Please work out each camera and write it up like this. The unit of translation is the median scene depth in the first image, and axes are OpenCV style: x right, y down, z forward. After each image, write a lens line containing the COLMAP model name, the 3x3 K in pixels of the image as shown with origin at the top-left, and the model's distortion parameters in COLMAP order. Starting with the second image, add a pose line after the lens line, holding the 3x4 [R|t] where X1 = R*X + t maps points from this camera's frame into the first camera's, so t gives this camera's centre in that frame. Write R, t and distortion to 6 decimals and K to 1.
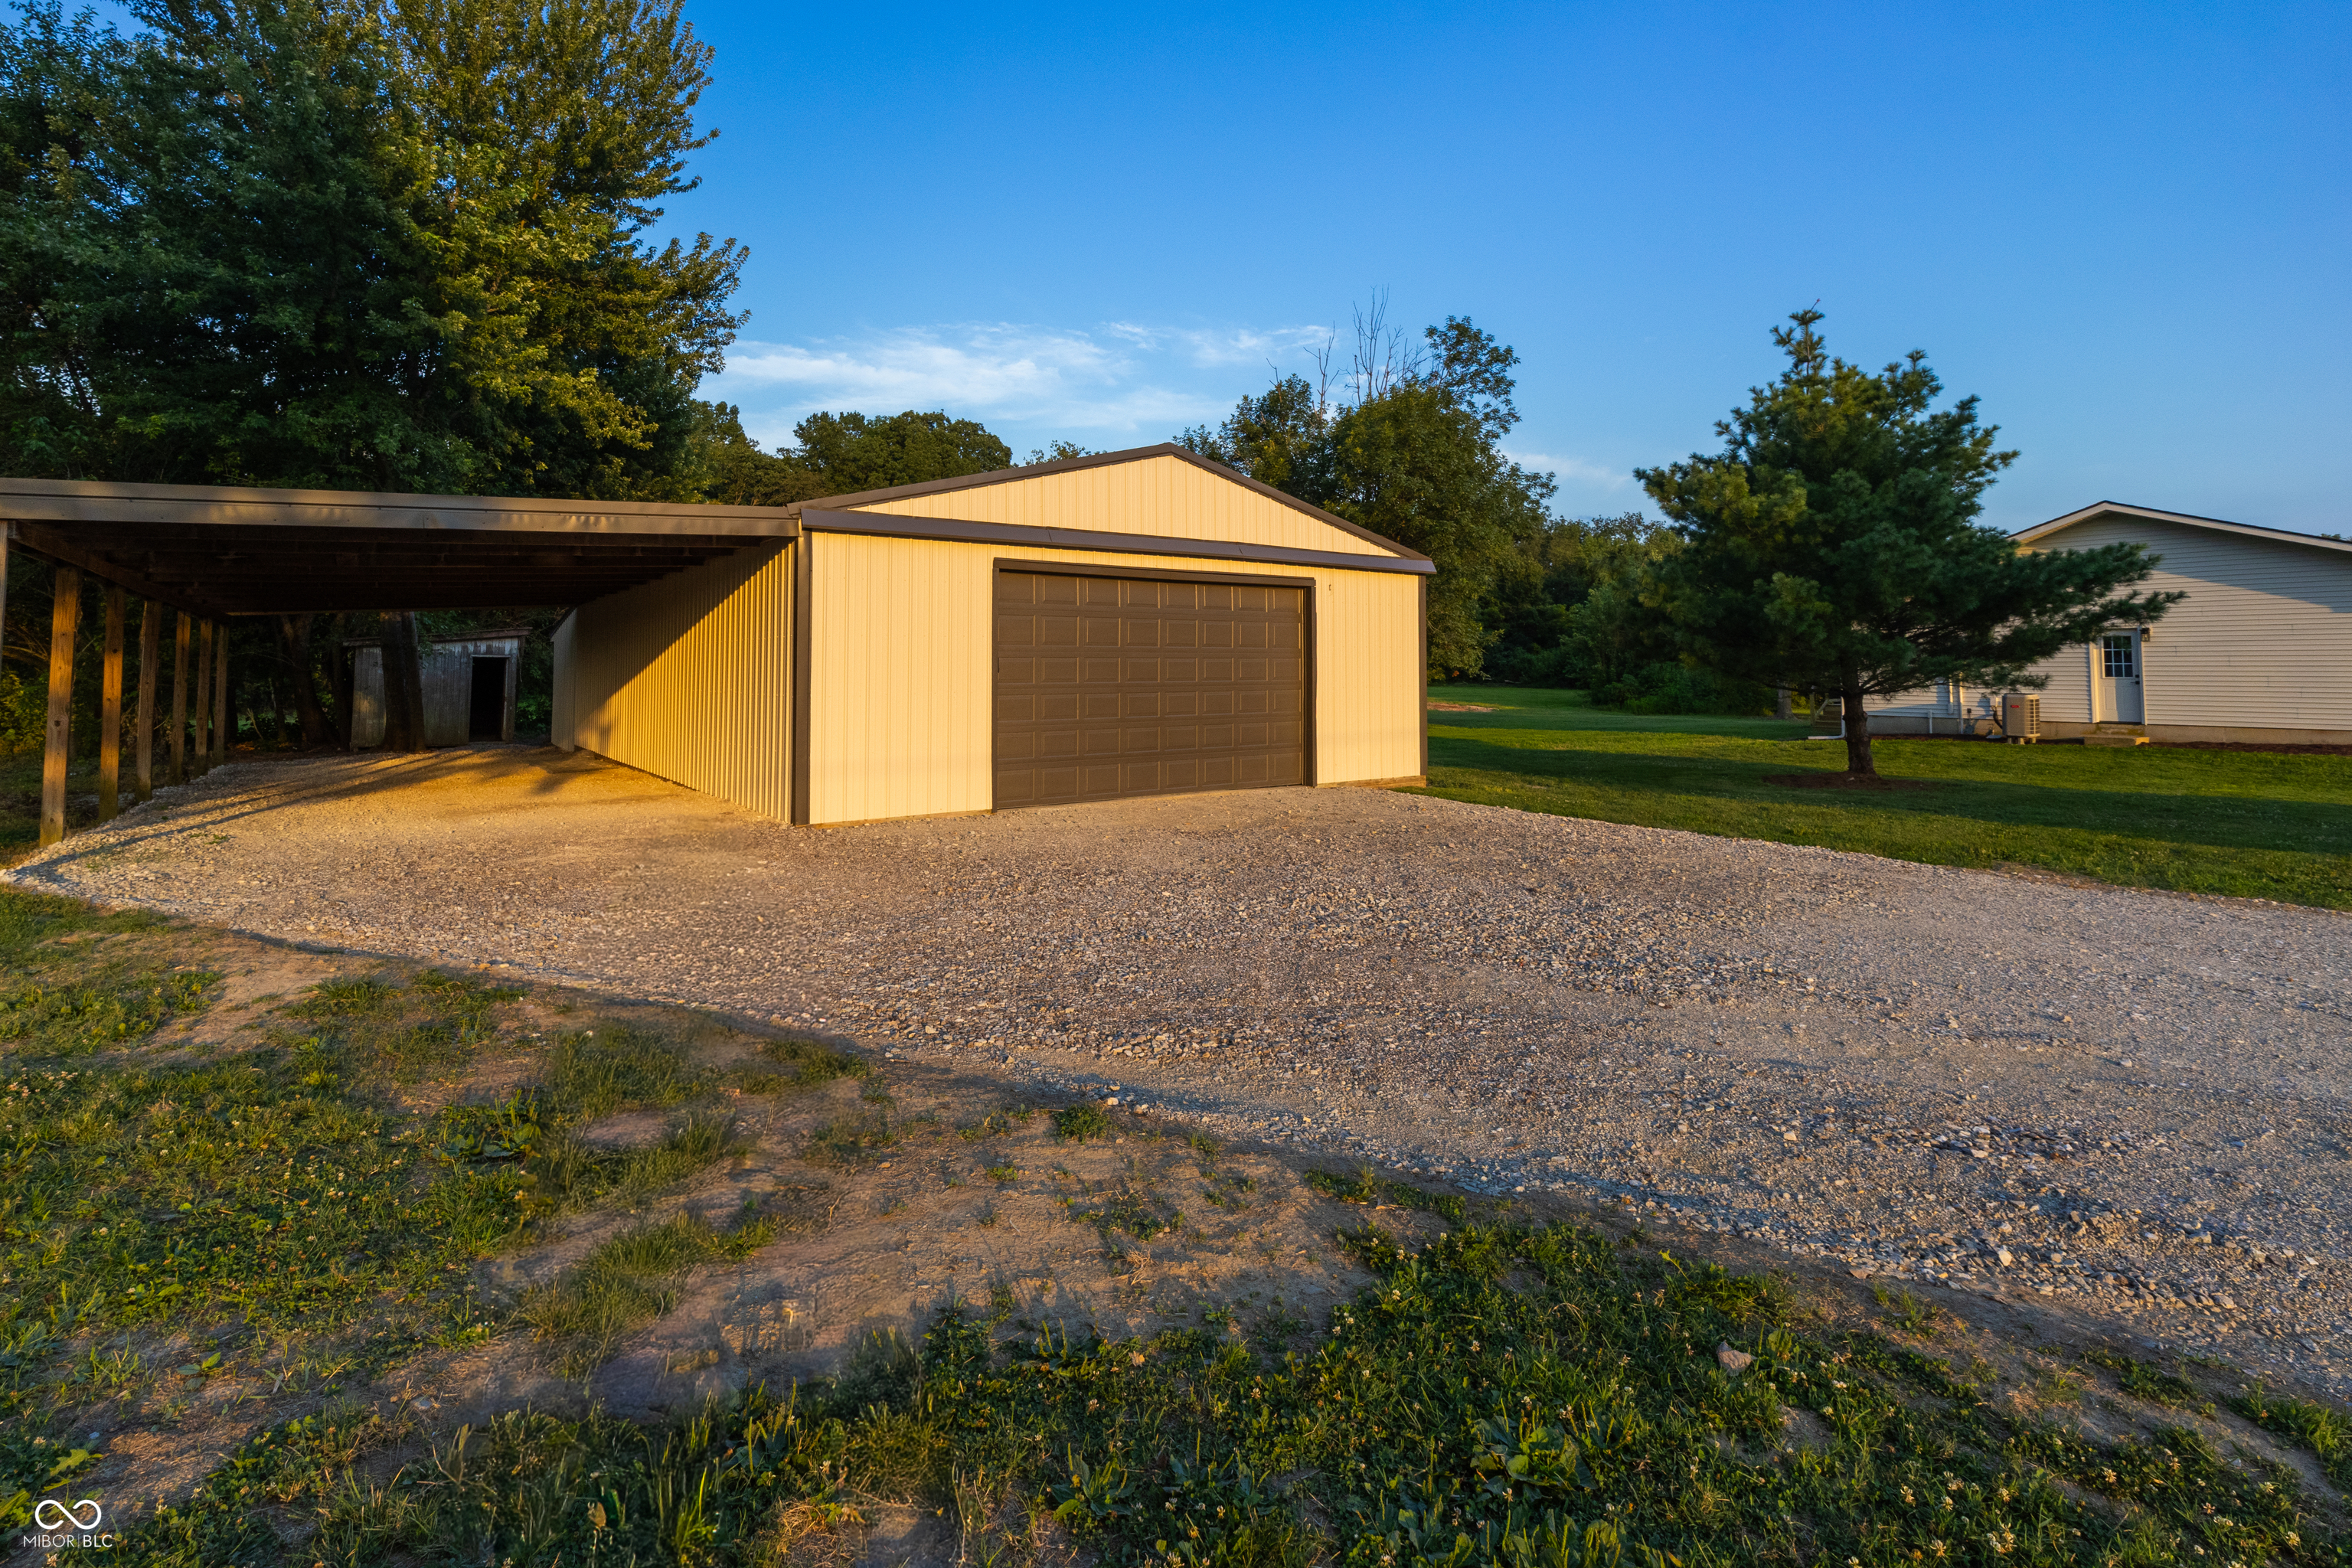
lens RADIAL K [[1114.3, 0, 1168.6], [0, 1114.3, 647.9], [0, 0, 1]] dist [-0.013593, -0.000966]
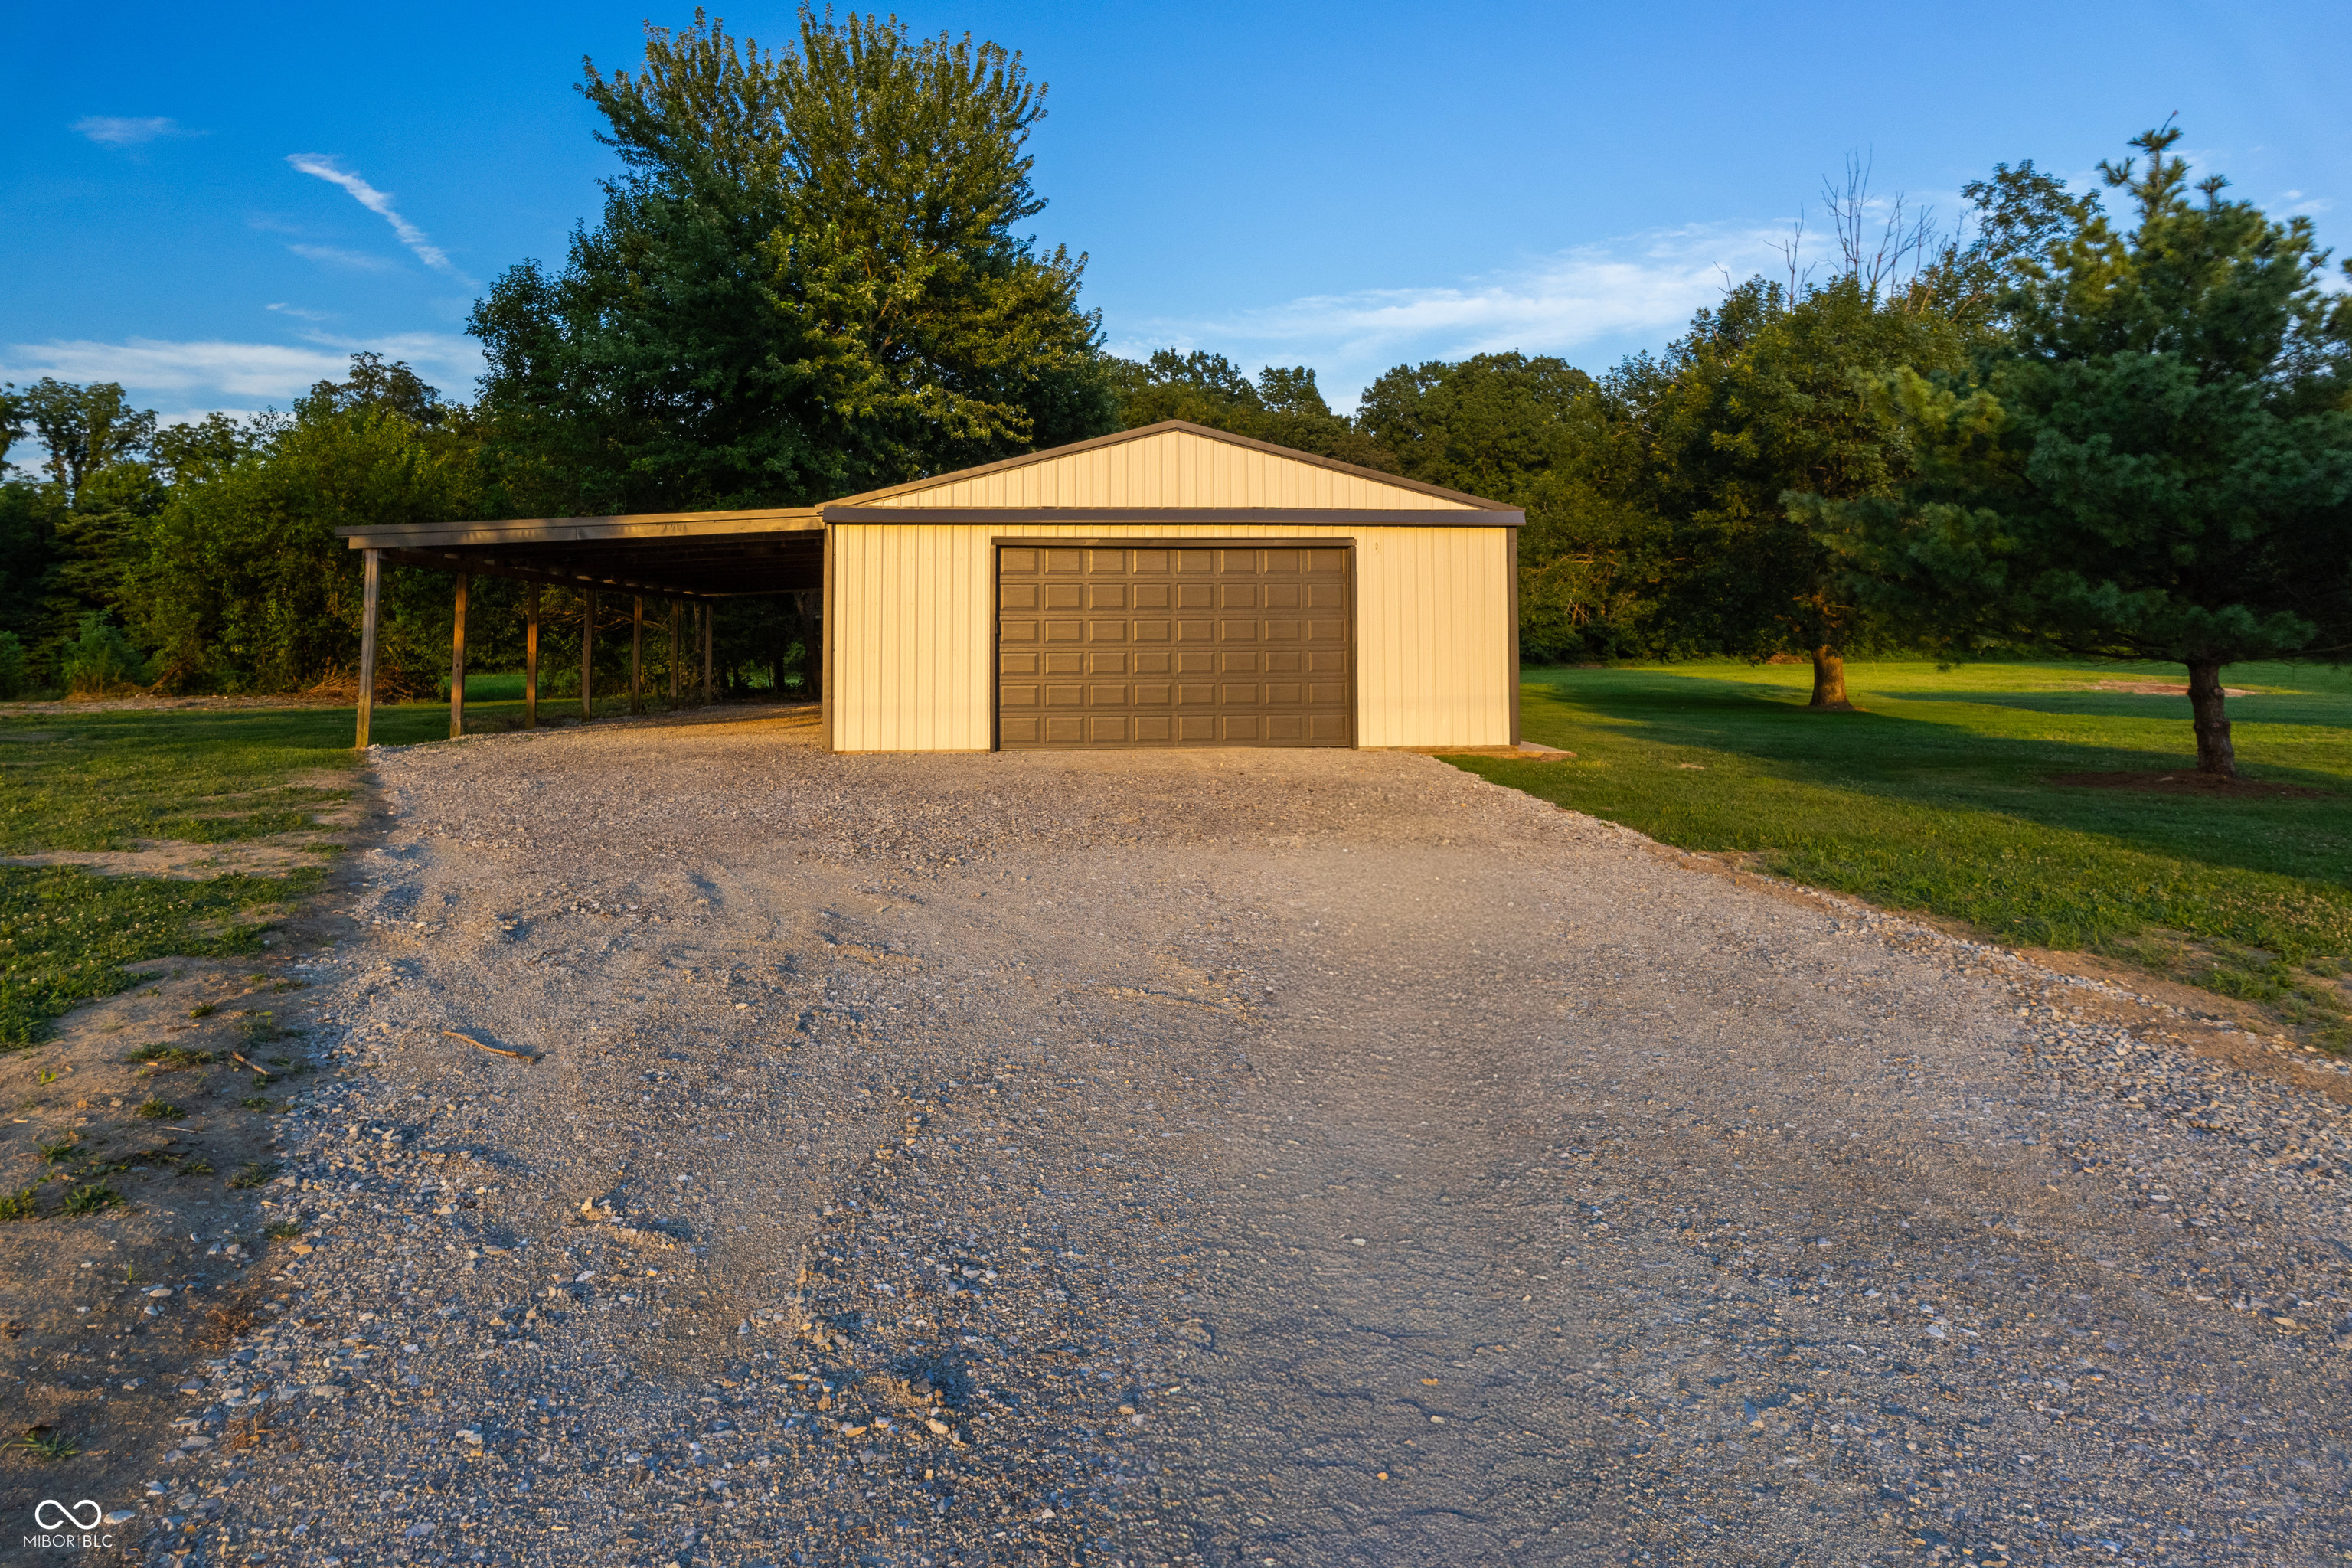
lens RADIAL K [[1255.8, 0, 1172.0], [0, 1255.8, 607.1], [0, 0, 1]] dist [-0.016520, -0.000435]
pose [[0.851271, -0.015629, -0.524493, 0.401357], [0.012072, 0.999875, -0.010201, 0.005838], [0.524587, 0.002352, 0.851354, -0.019324]]
